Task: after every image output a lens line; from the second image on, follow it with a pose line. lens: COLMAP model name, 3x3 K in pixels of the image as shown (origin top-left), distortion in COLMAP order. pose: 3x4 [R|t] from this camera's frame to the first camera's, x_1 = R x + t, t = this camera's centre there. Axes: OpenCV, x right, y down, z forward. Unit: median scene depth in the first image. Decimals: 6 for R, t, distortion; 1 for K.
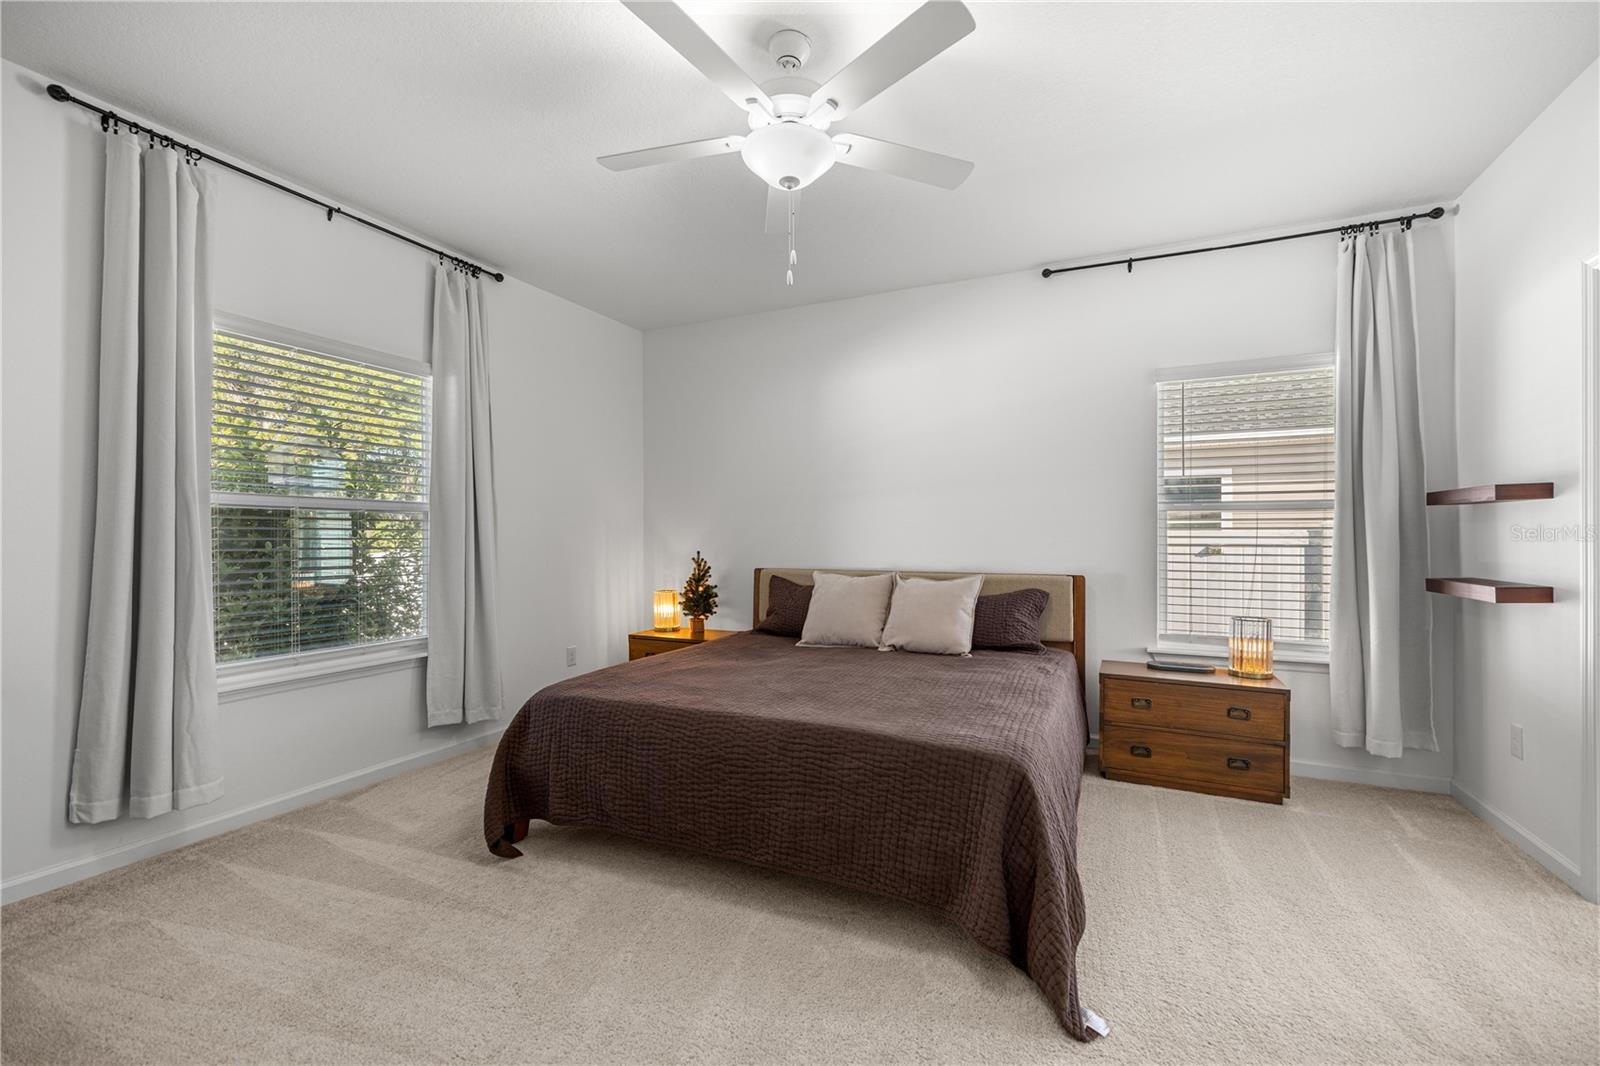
lens RADIAL K [[675.2, 0, 800.0], [0, 675.2, 533.0], [0, 0, 1]] dist [0.000259, -0.000329]
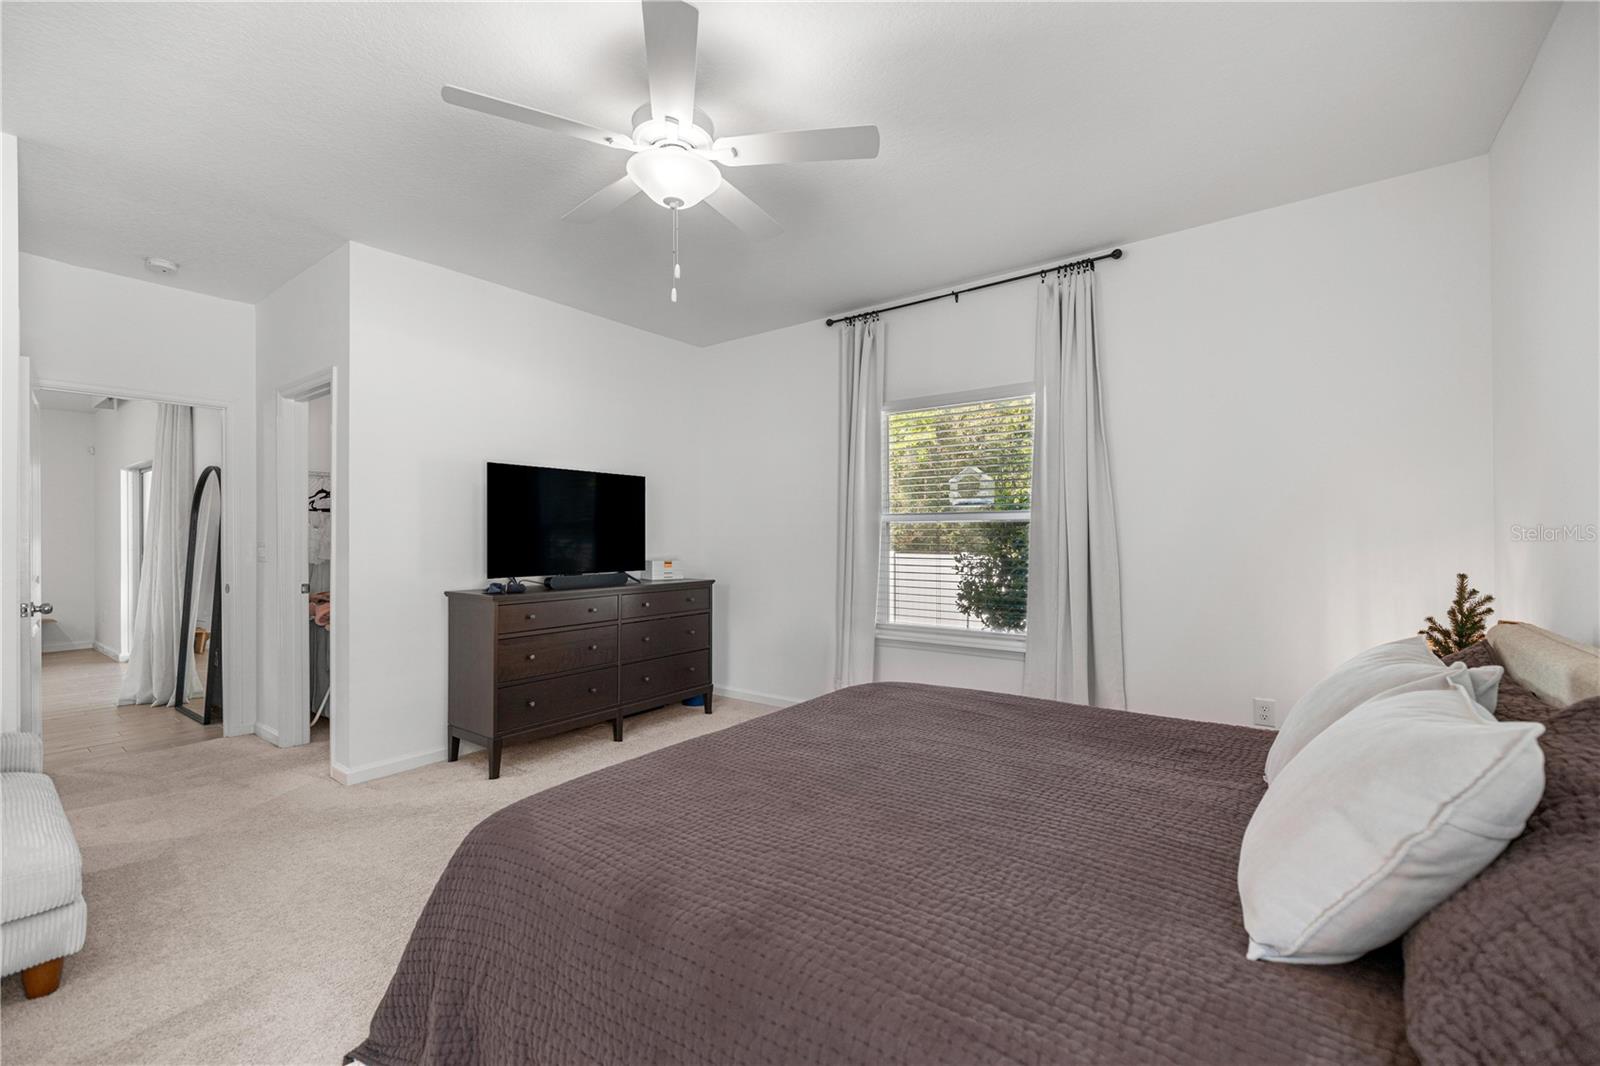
lens RADIAL K [[675.2, 0, 800.0], [0, 675.2, 533.0], [0, 0, 1]] dist [0.000259, -0.000329]
pose [[-0.209797, -0.007524, -0.977716, 0.572003], [0.007607, 0.999928, -0.009327, -0.001881], [0.977715, -0.009394, -0.209725, 0.850153]]
